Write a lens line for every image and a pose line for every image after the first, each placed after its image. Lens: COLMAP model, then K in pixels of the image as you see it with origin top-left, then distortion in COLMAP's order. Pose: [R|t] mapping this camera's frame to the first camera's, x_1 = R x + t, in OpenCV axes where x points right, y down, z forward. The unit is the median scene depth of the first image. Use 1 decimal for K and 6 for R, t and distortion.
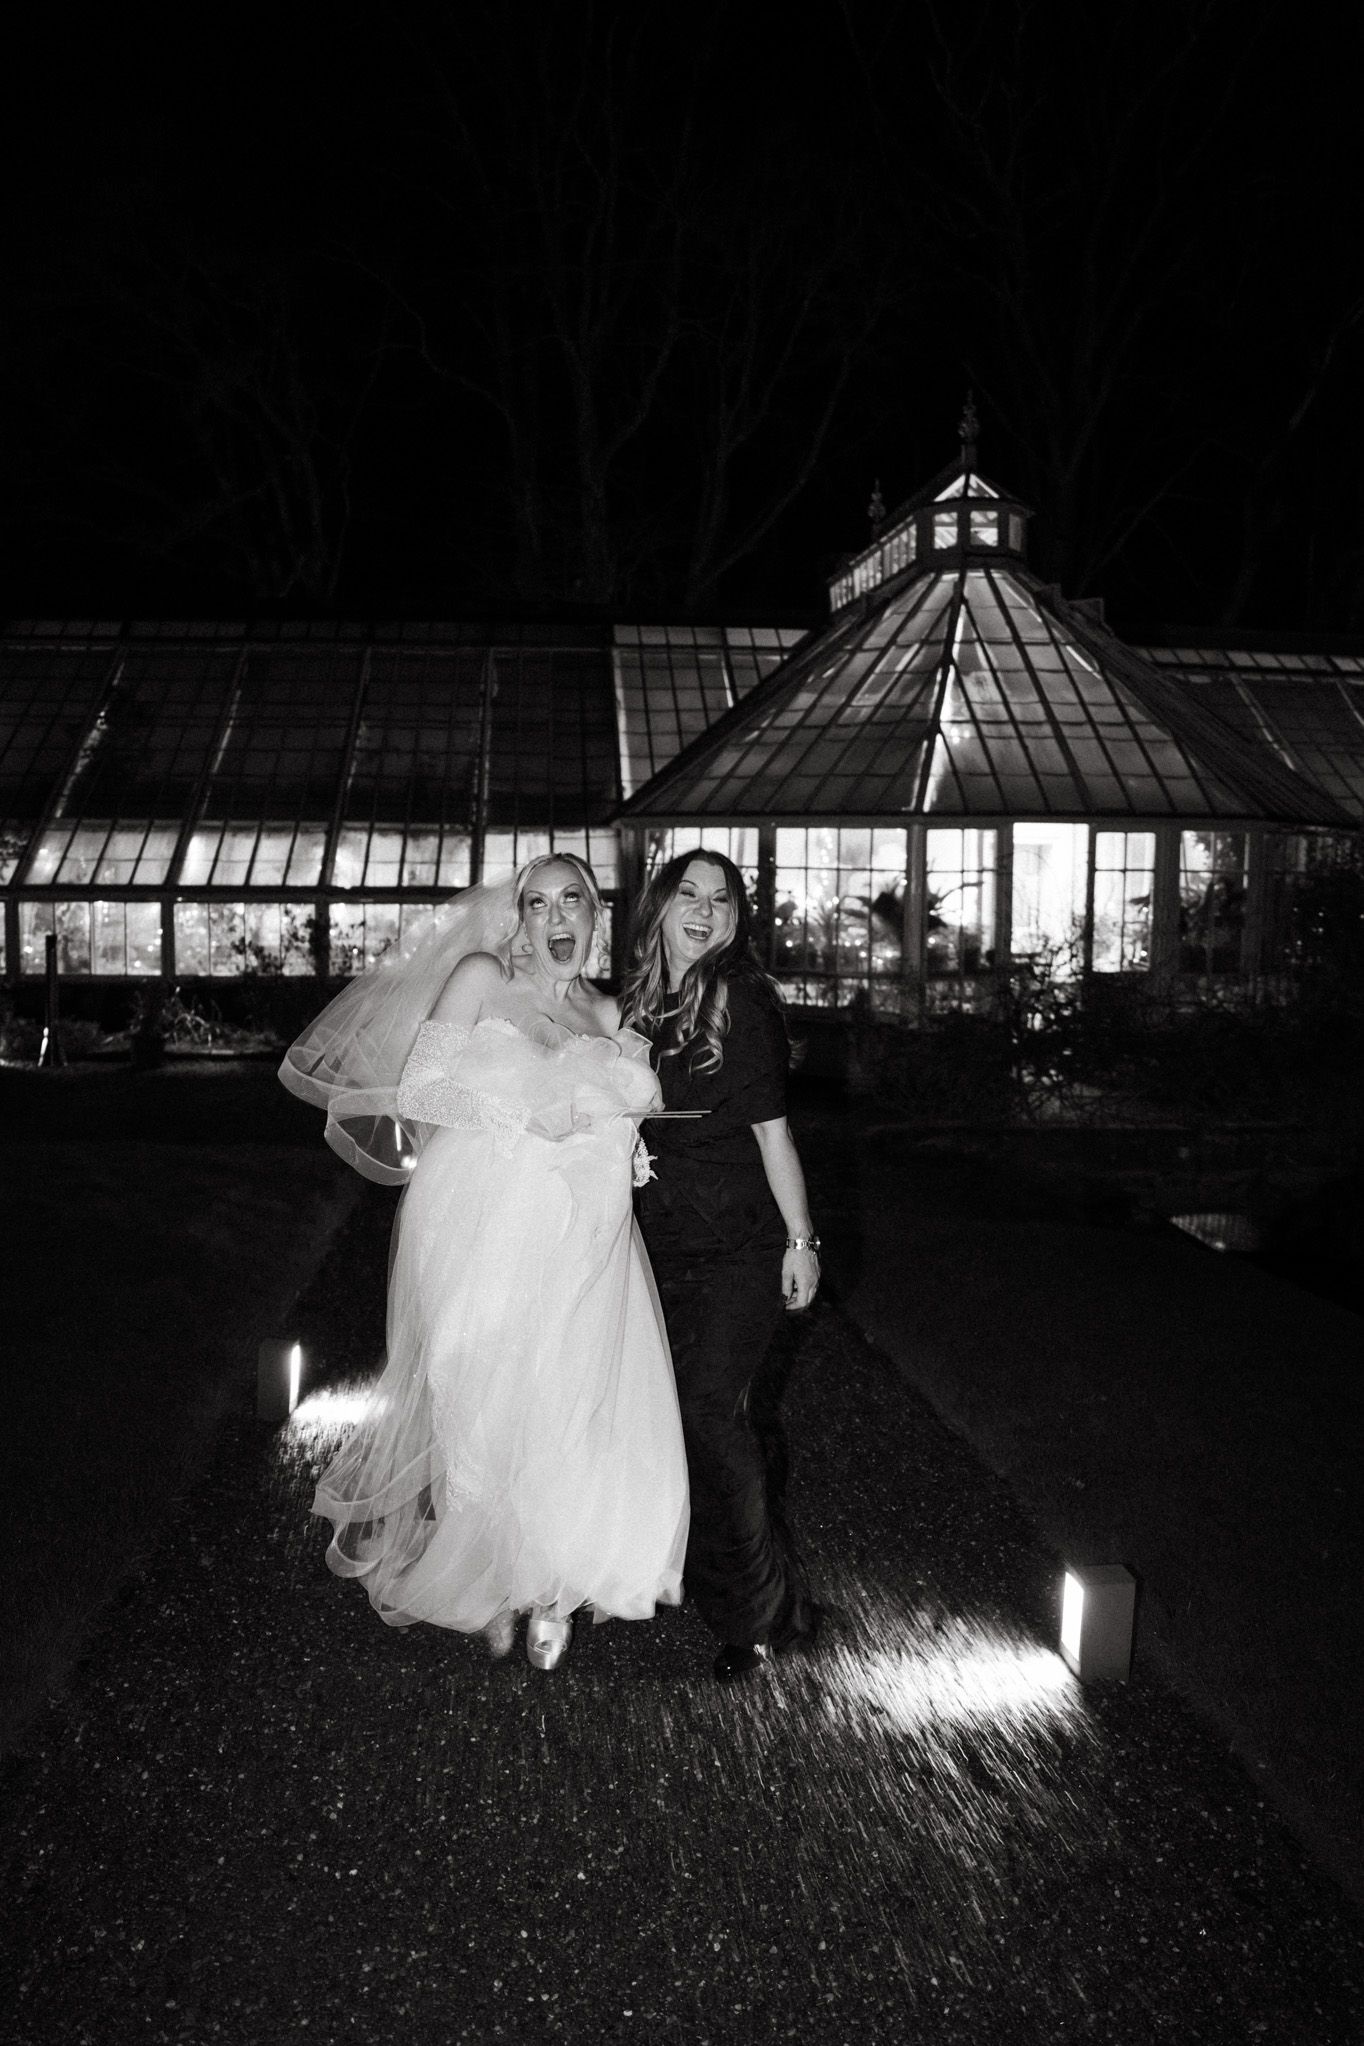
lens RADIAL K [[1421.9, 0, 682.0], [0, 1421.9, 1023.0], [0, 0, 1]] dist [-0.154776, 0.259827]
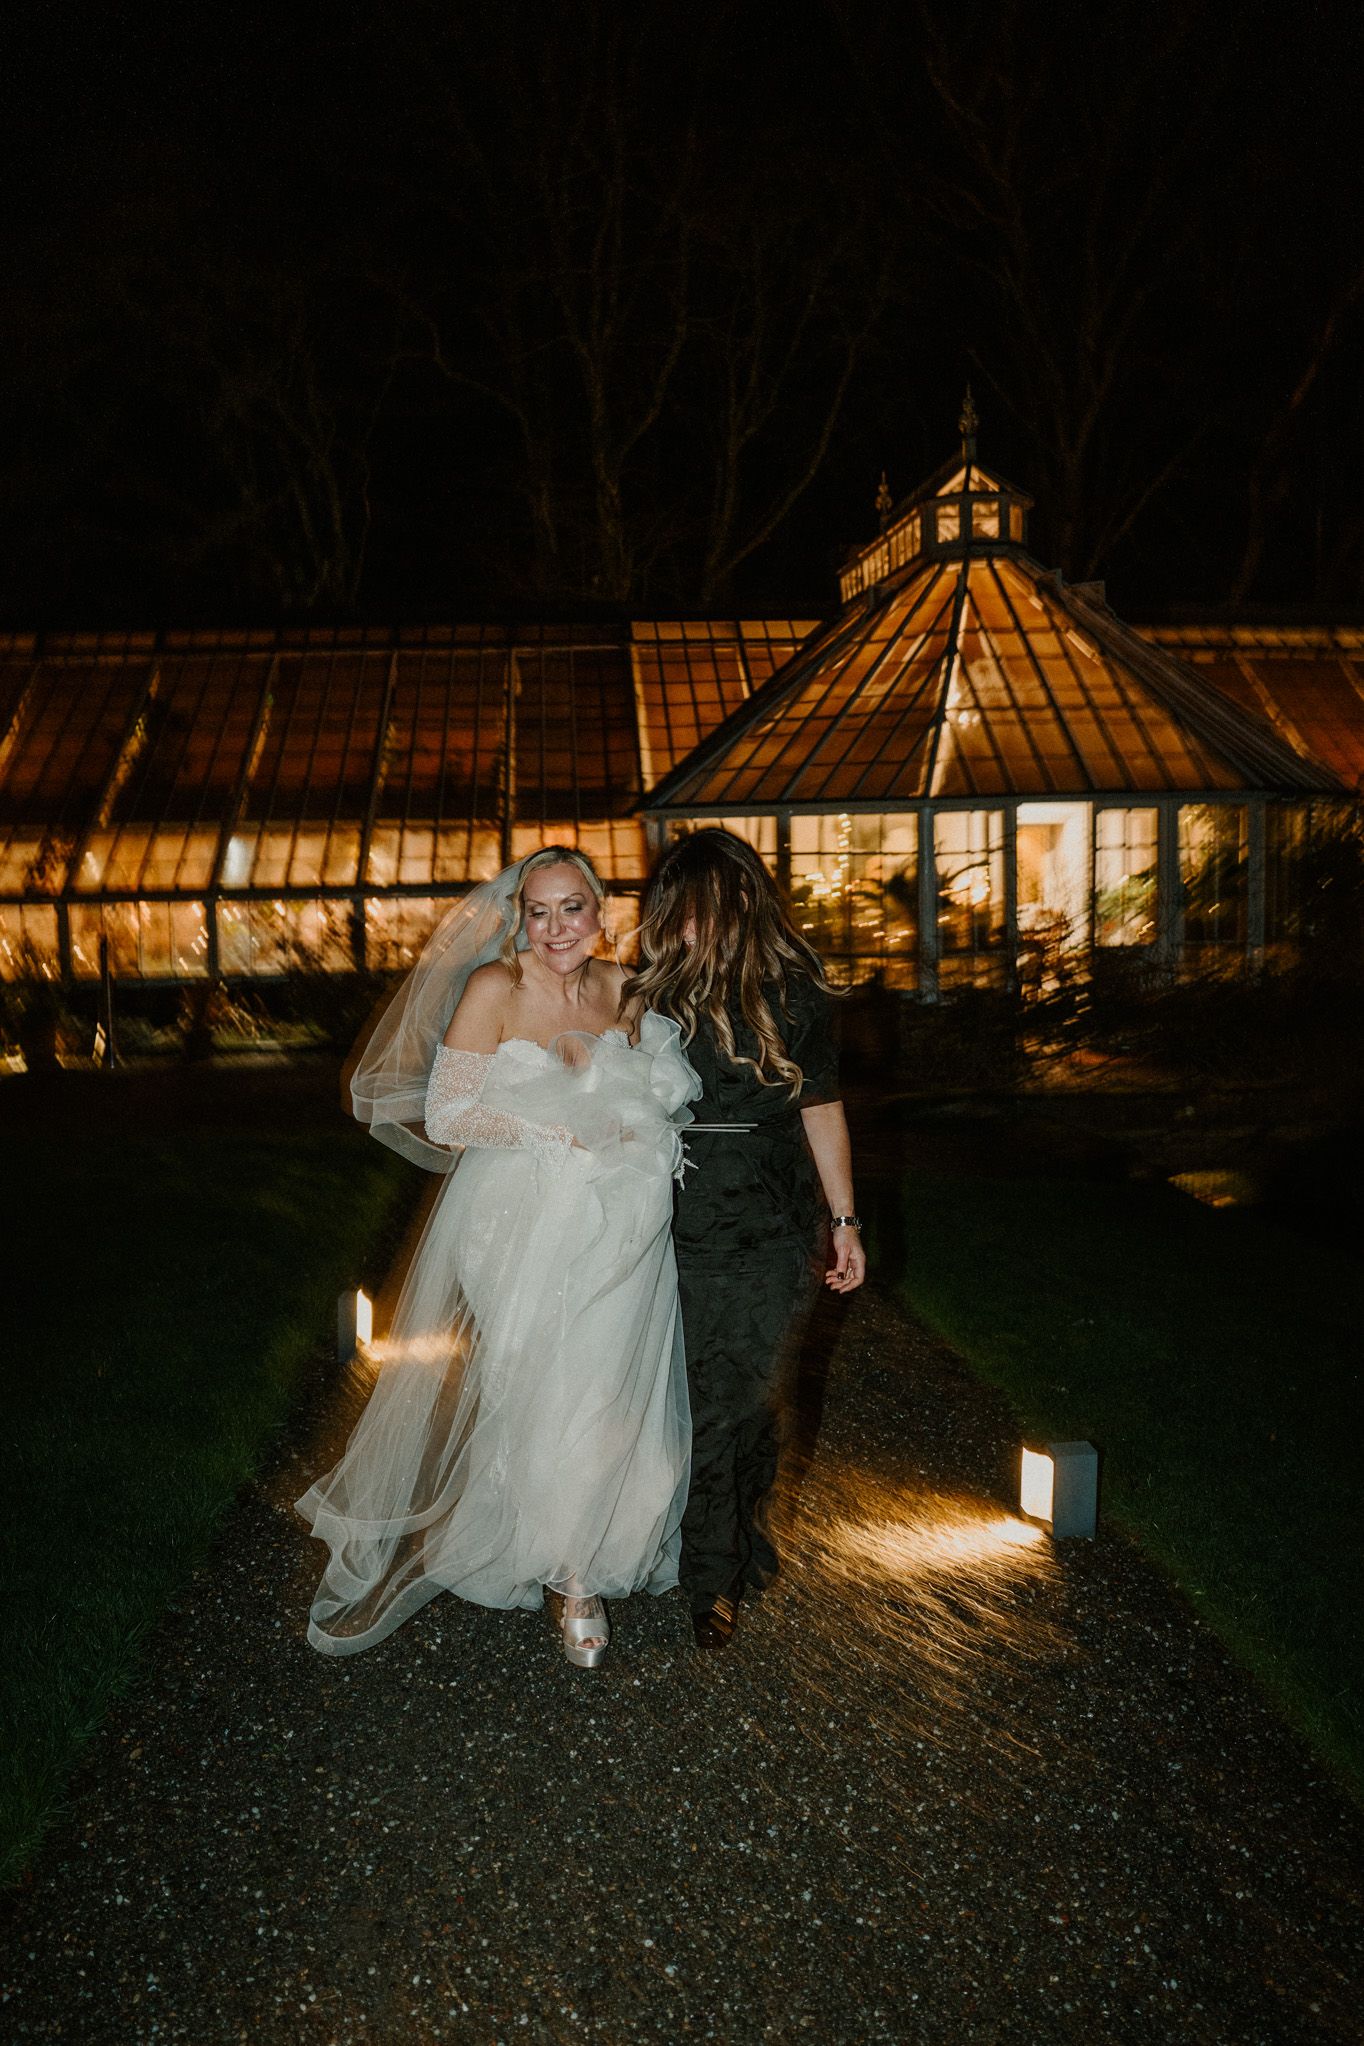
lens RADIAL K [[1671.2, 0, 715.2], [0, 1671.2, 1024.3], [0, 0, 1]] dist [-0.109763, 0.000826]
pose [[0.999596, -0.028220, -0.003309, 0.009320], [0.028208, 0.999596, -0.003533, 0.019002], [0.003407, 0.003439, 0.999988, -0.229157]]
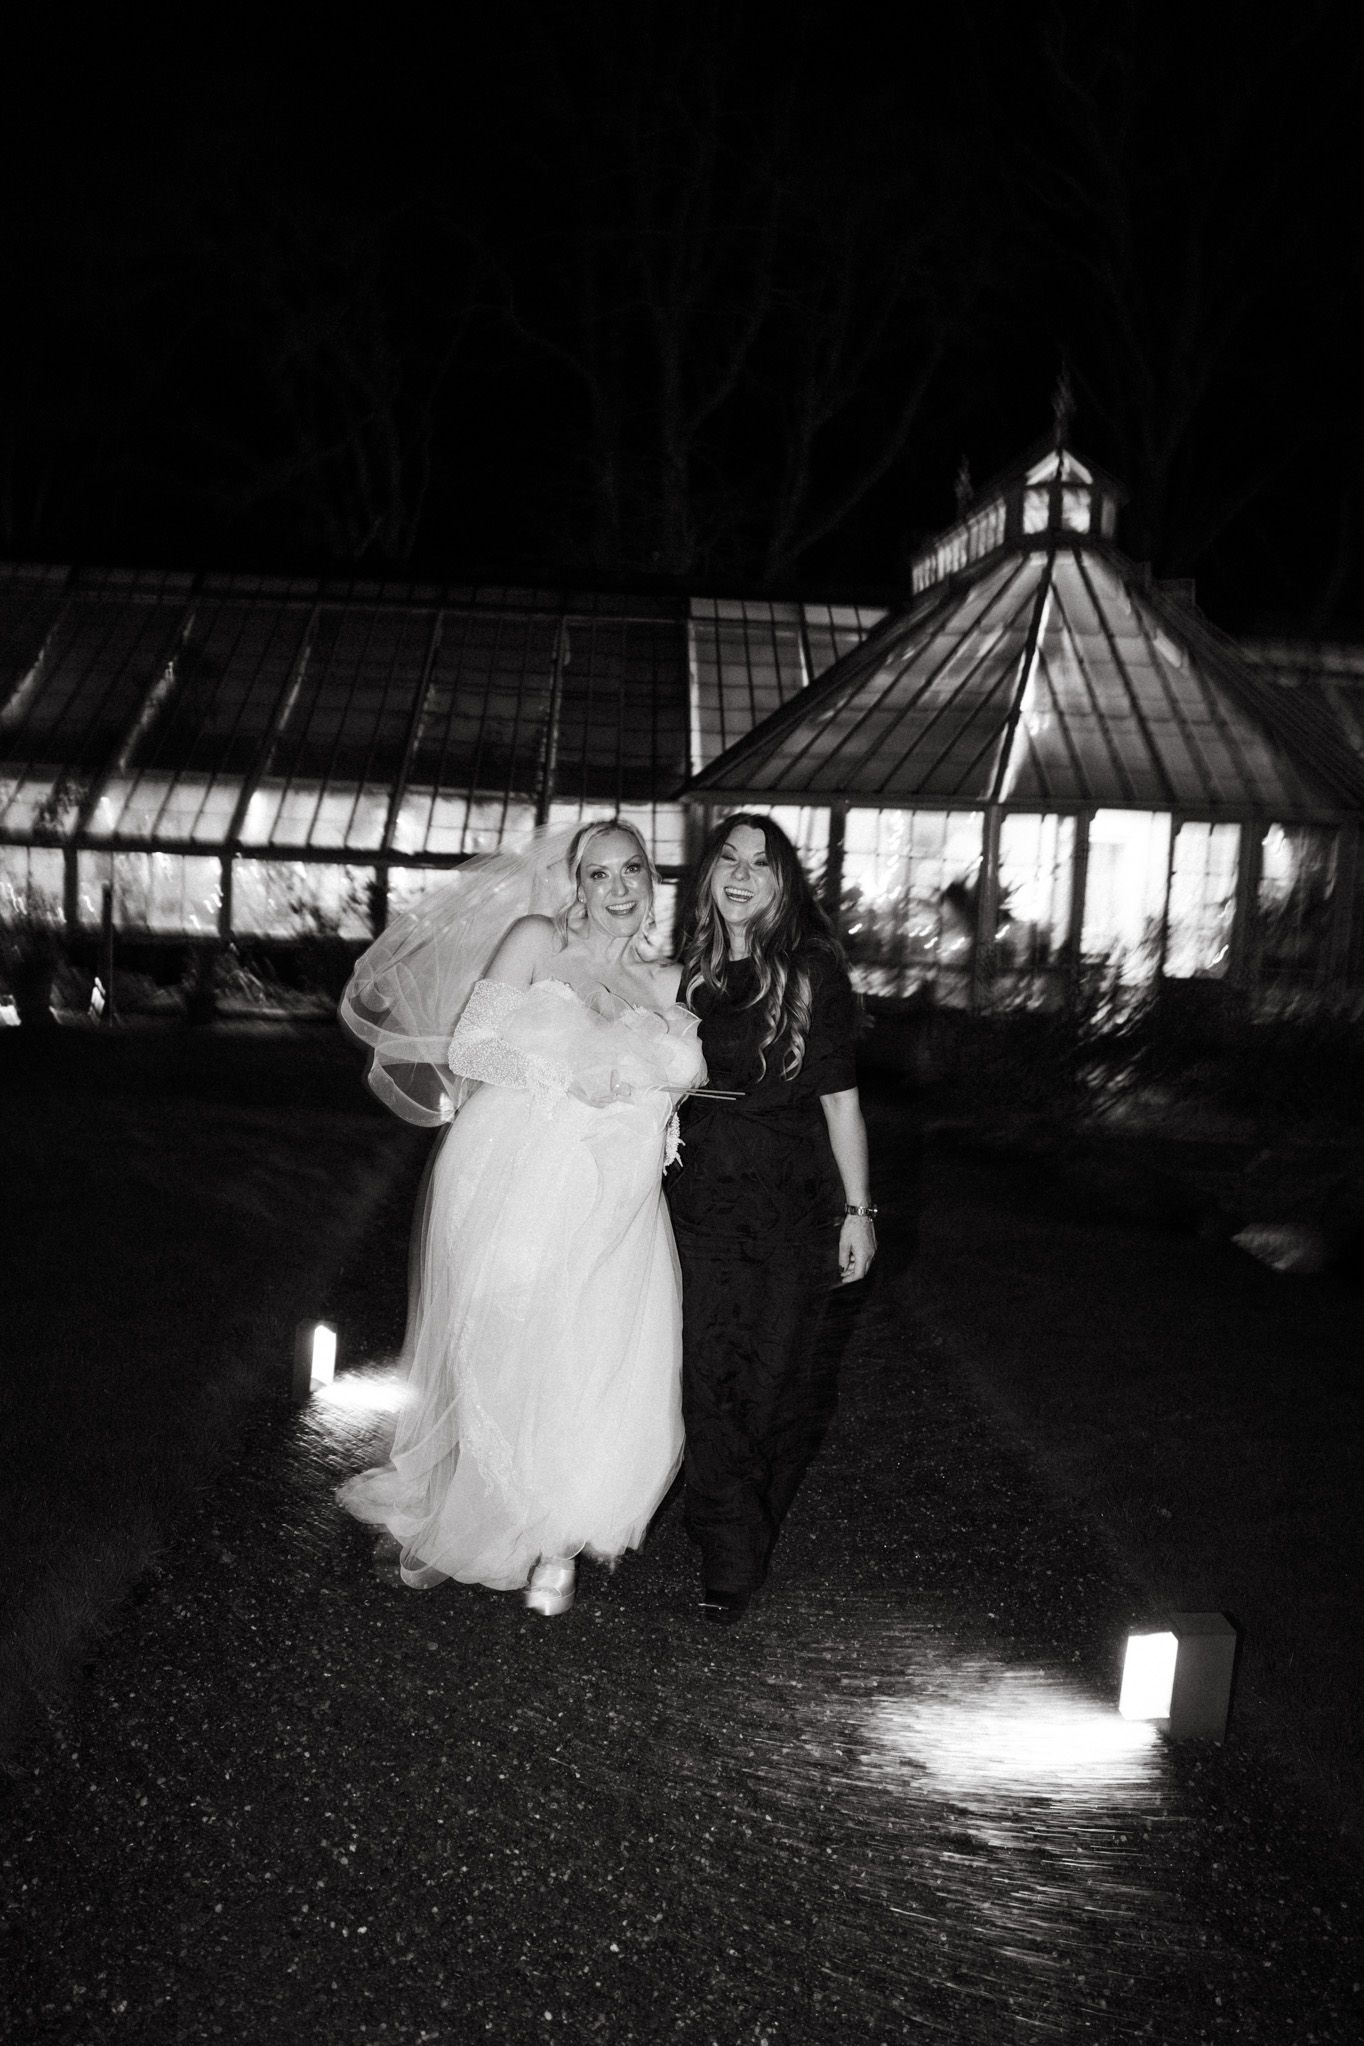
lens RADIAL K [[1373.8, 0, 682.0], [0, 1373.8, 1023.0], [0, 0, 1]] dist [-0.169677, 0.291776]
pose [[0.998386, 0.047651, -0.030899, -0.011673], [-0.047150, 0.998747, 0.016762, -0.001709], [0.031659, -0.015278, 0.999382, 0.053288]]
